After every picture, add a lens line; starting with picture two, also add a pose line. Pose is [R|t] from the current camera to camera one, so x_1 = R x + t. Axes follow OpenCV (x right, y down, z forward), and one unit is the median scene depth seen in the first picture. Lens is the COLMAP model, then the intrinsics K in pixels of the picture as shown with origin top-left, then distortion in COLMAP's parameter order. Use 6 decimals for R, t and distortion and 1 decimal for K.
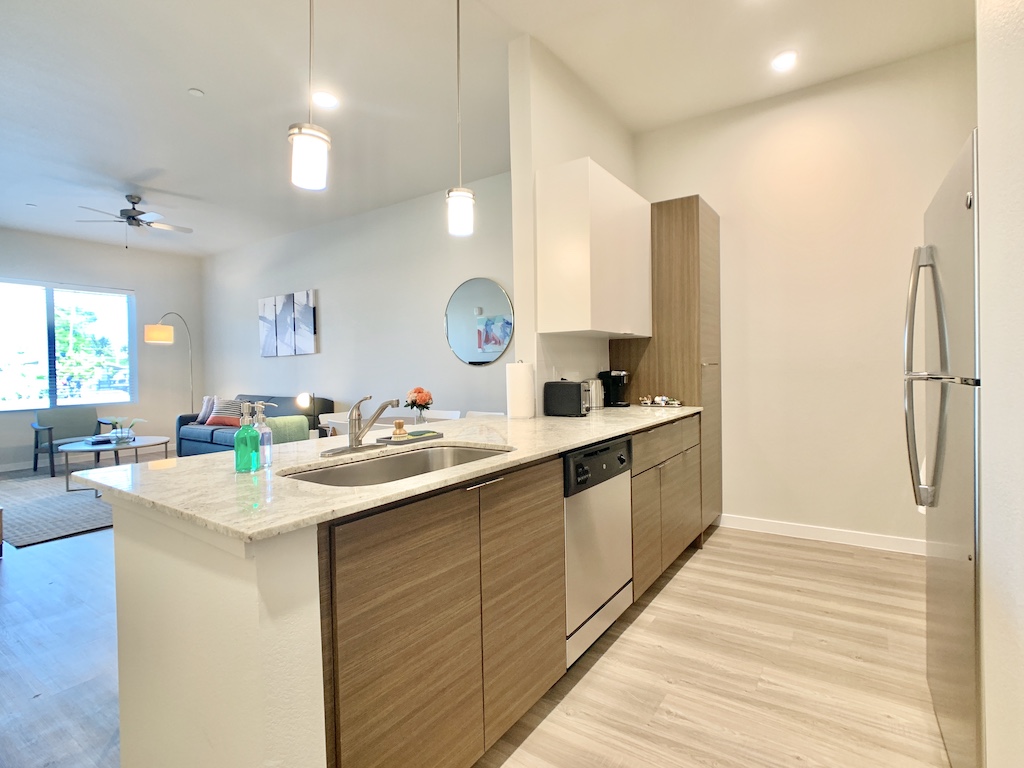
lens RADIAL K [[517.8, 0, 513.7], [0, 517.8, 371.6], [0, 0, 1]] dist [-0.027798, 0.024713]
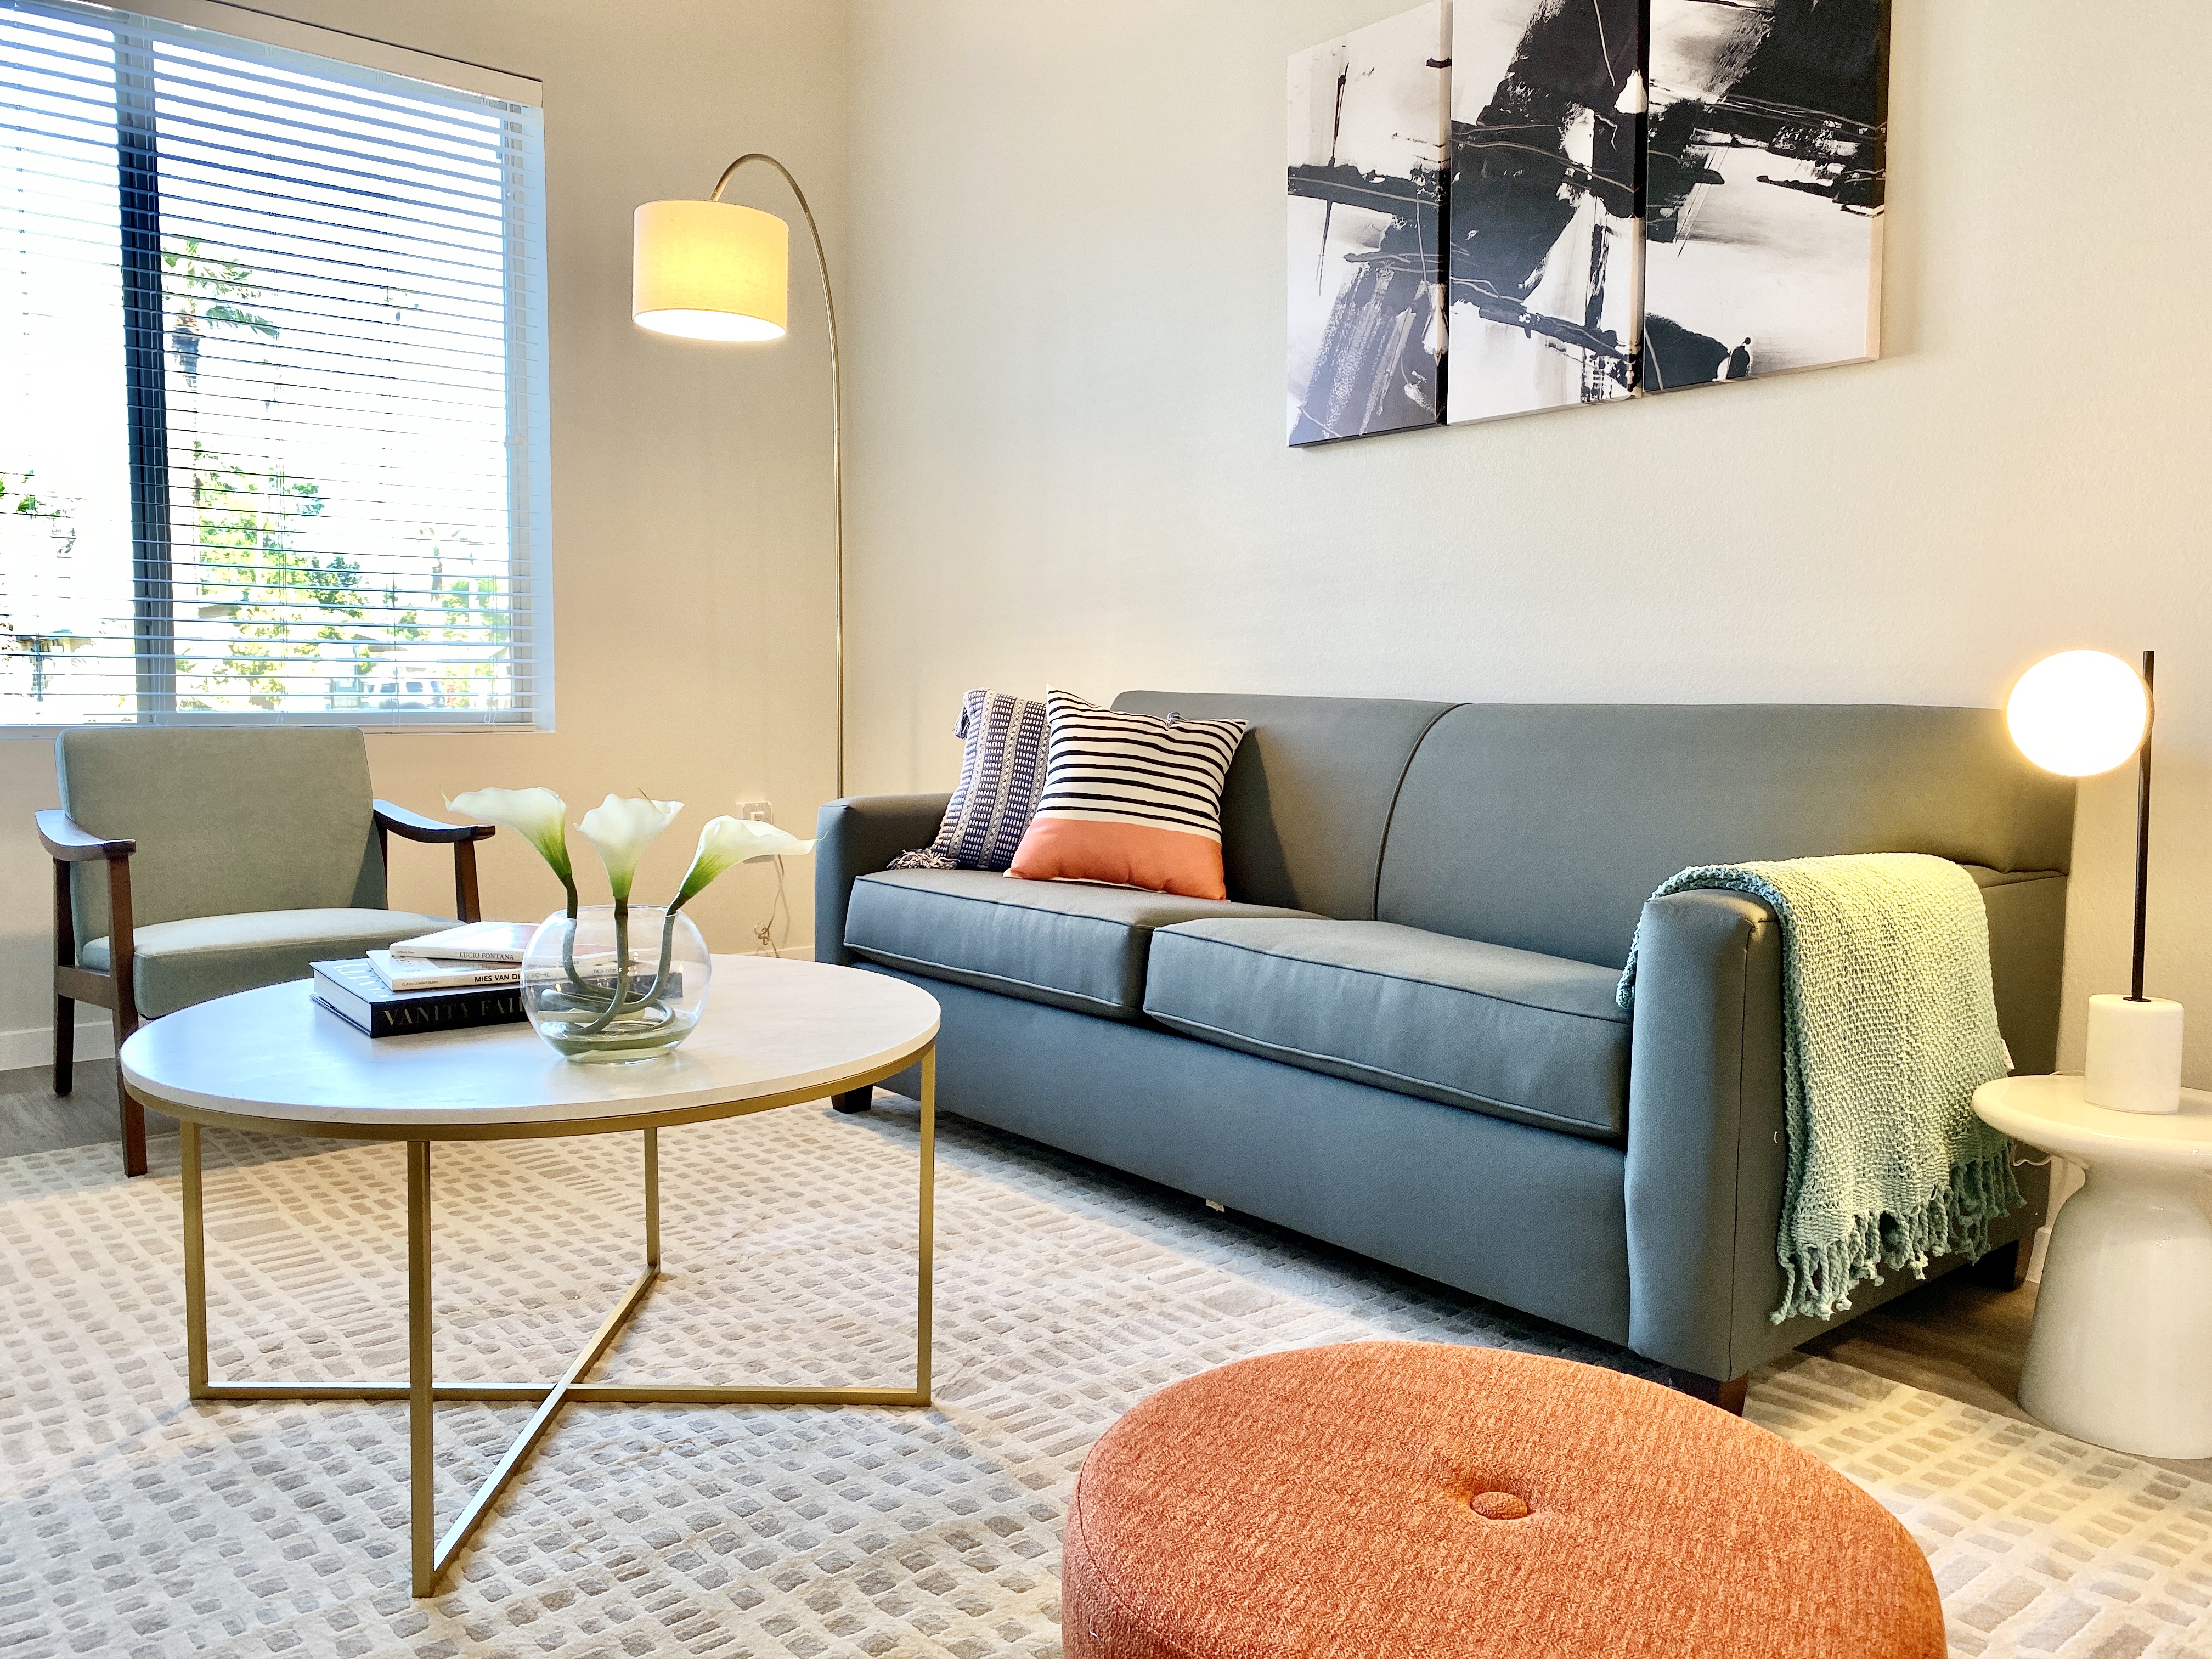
lens RADIAL K [[1729.0, 0, 1097.5], [0, 1729.0, 808.7], [0, 0, 1]] dist [0.022355, -0.005606]
pose [[0.965150, 0.046133, -0.257597, -0.438465], [-0.028919, 0.997112, 0.070221, 0.047953], [0.260093, -0.060324, 0.963697, 0.519051]]
